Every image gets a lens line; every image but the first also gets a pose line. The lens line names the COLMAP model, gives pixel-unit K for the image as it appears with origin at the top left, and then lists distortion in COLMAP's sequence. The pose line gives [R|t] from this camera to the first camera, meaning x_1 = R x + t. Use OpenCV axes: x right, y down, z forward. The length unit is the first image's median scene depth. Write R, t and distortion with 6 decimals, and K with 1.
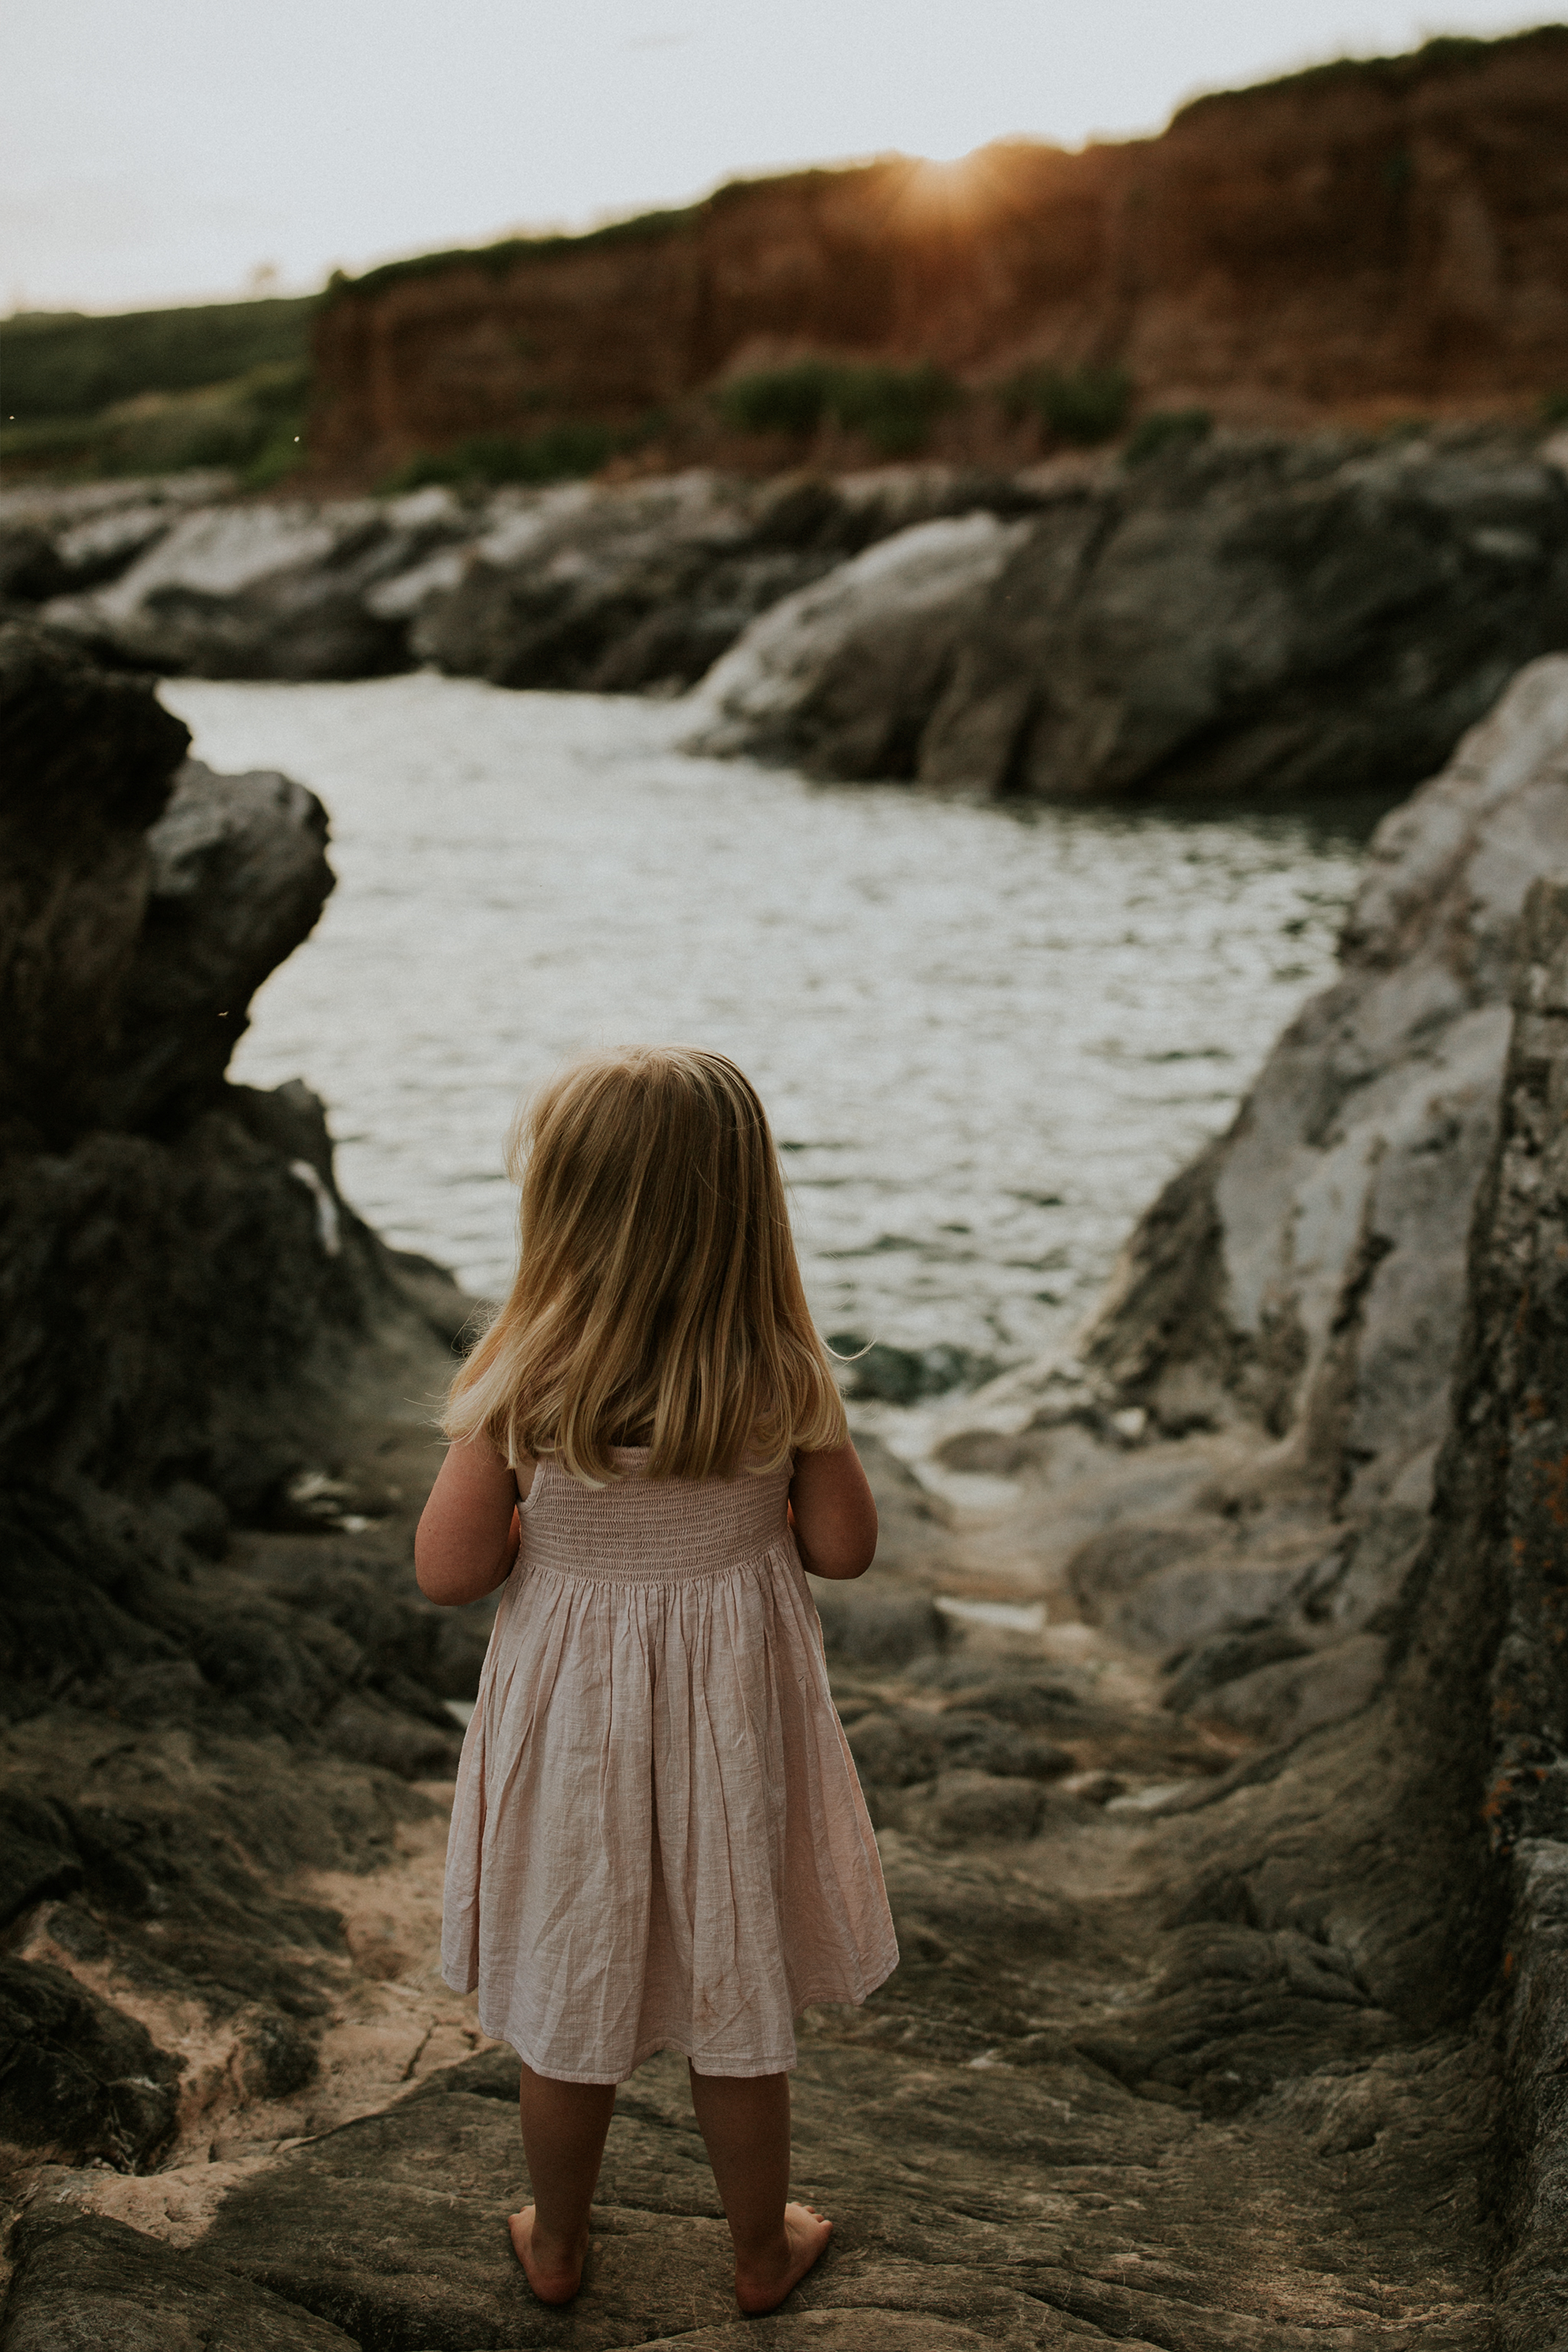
lens RADIAL K [[2524.0, 0, 871.2], [0, 2524.0, 1008.3], [0, 0, 1]] dist [-0.012860, 0.000000]
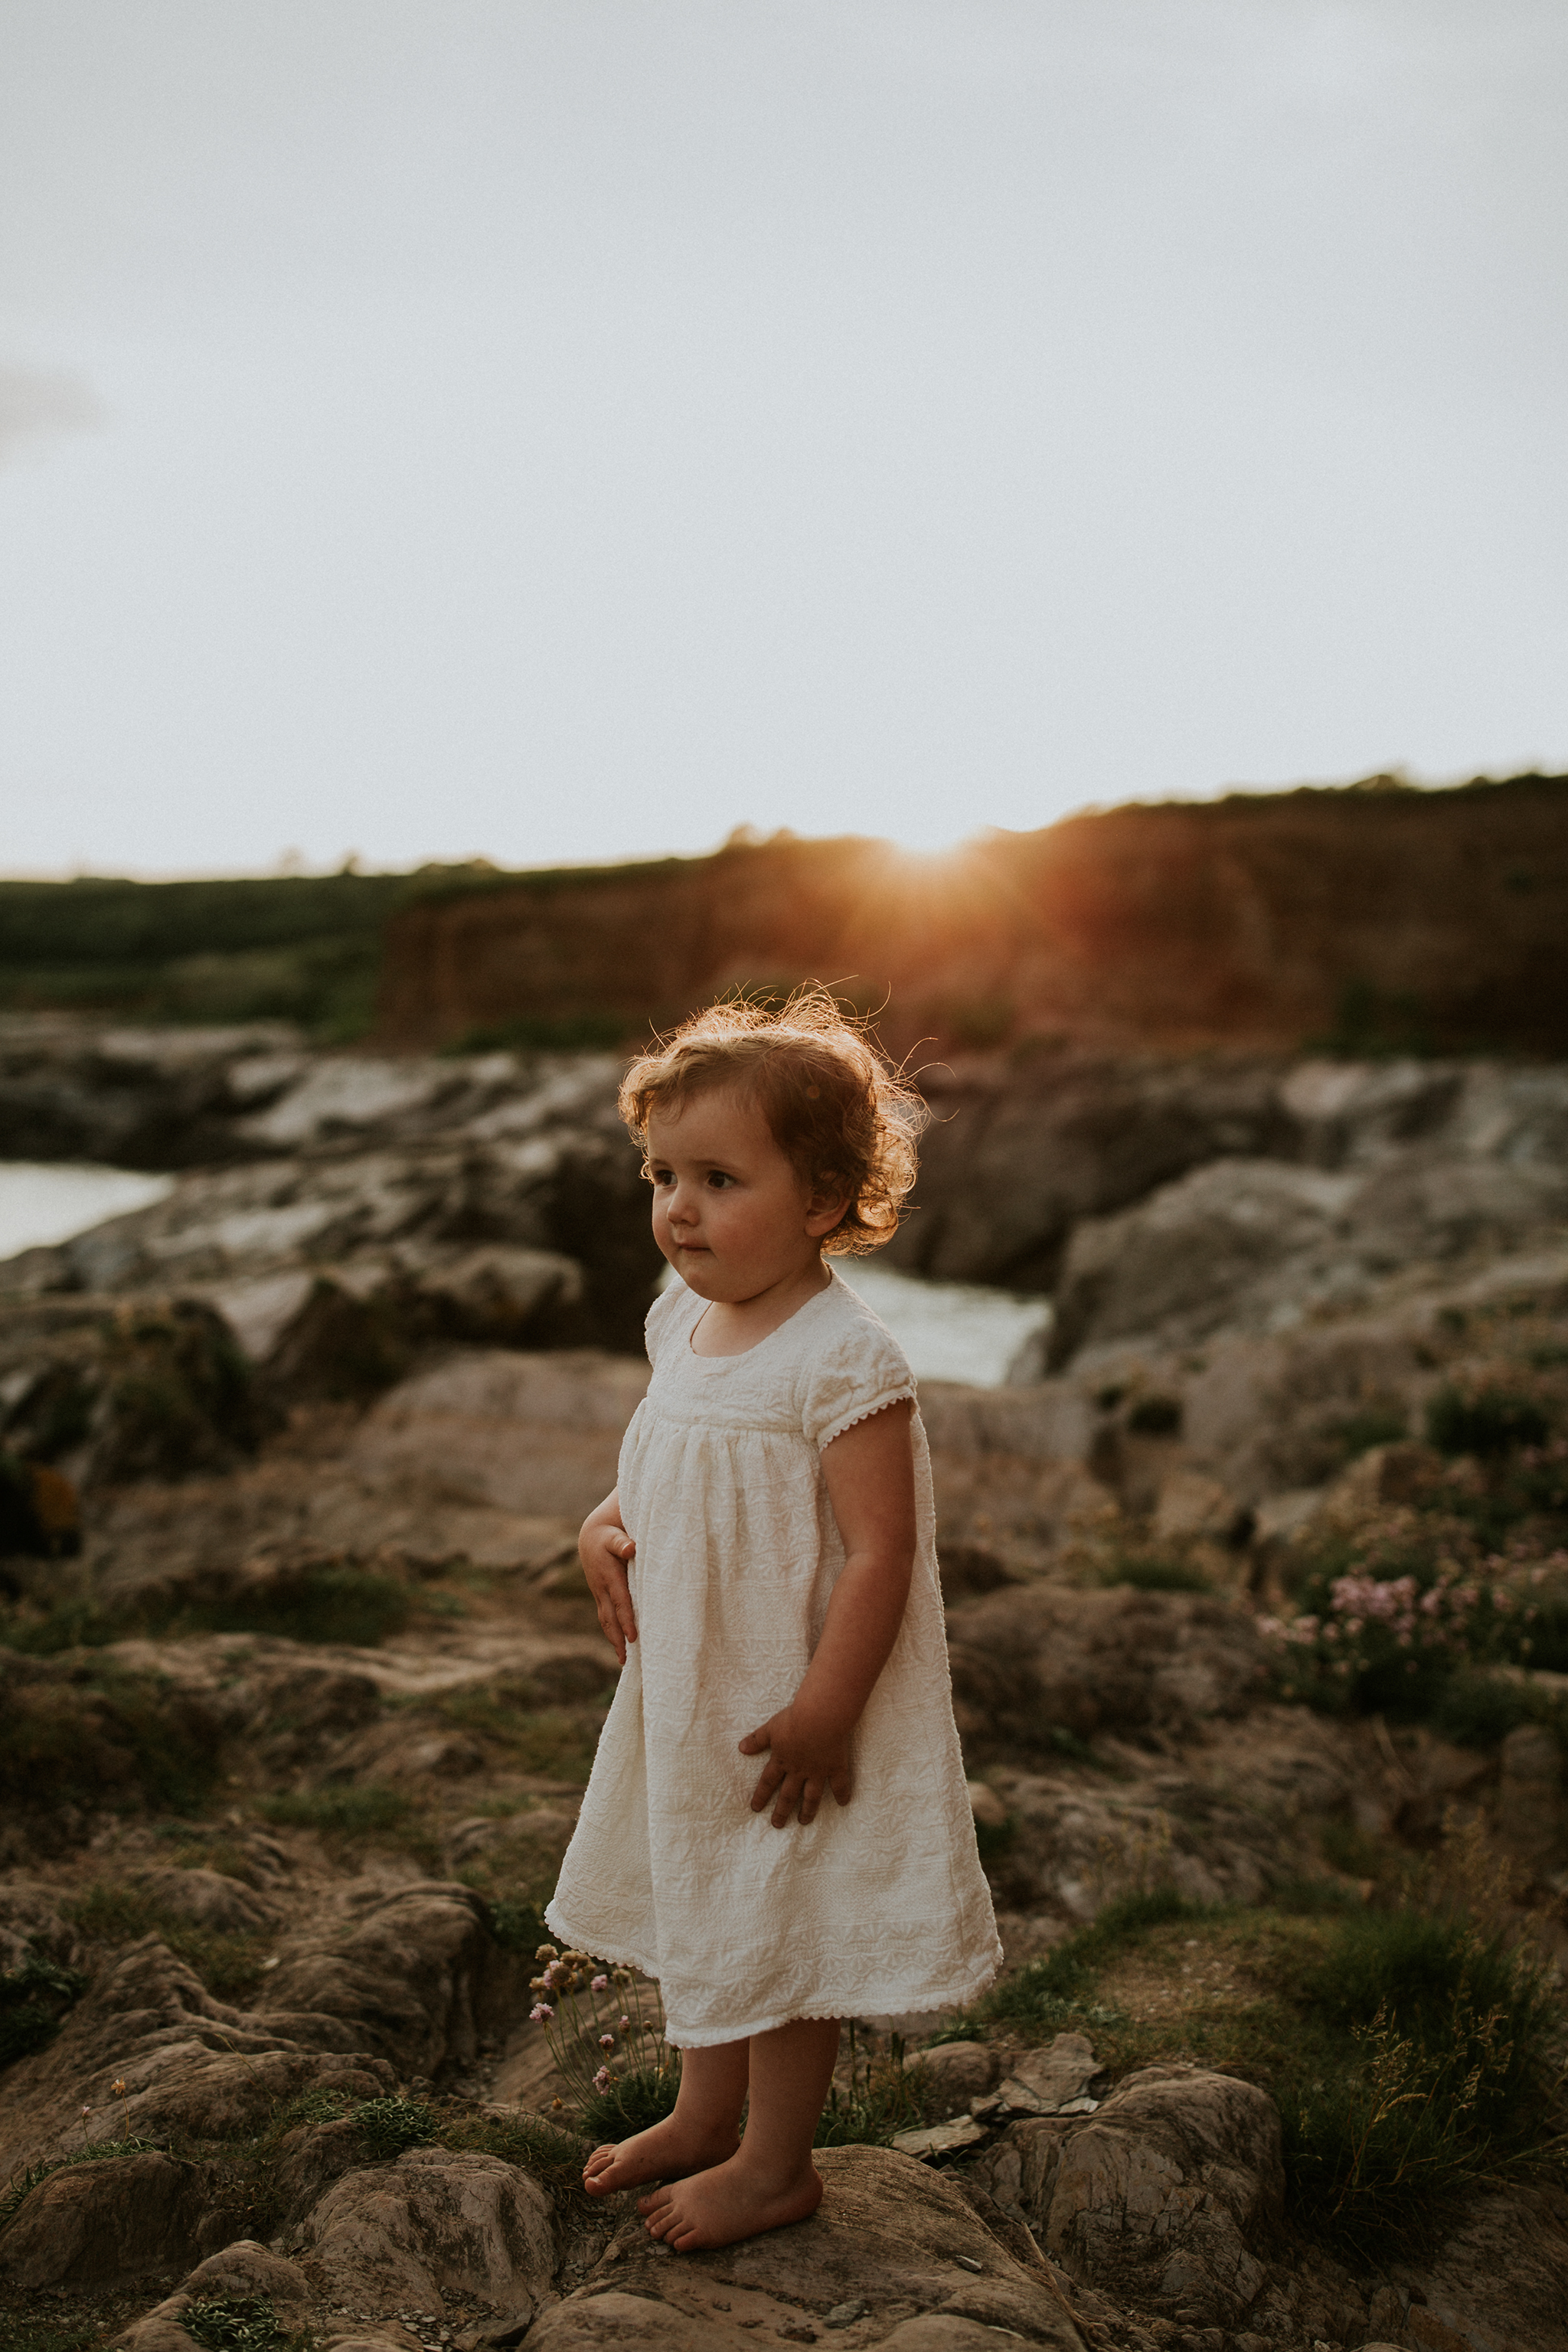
lens RADIAL K [[2213.9, 0, 784.7], [0, 2213.9, 1173.4], [0, 0, 1]] dist [0.002630, 0.000000]
pose [[0.998584, 0.053160, -0.002139, -0.017202], [-0.052870, 0.987029, -0.151587, 0.037501], [-0.005947, 0.151485, 0.988442, -0.214102]]
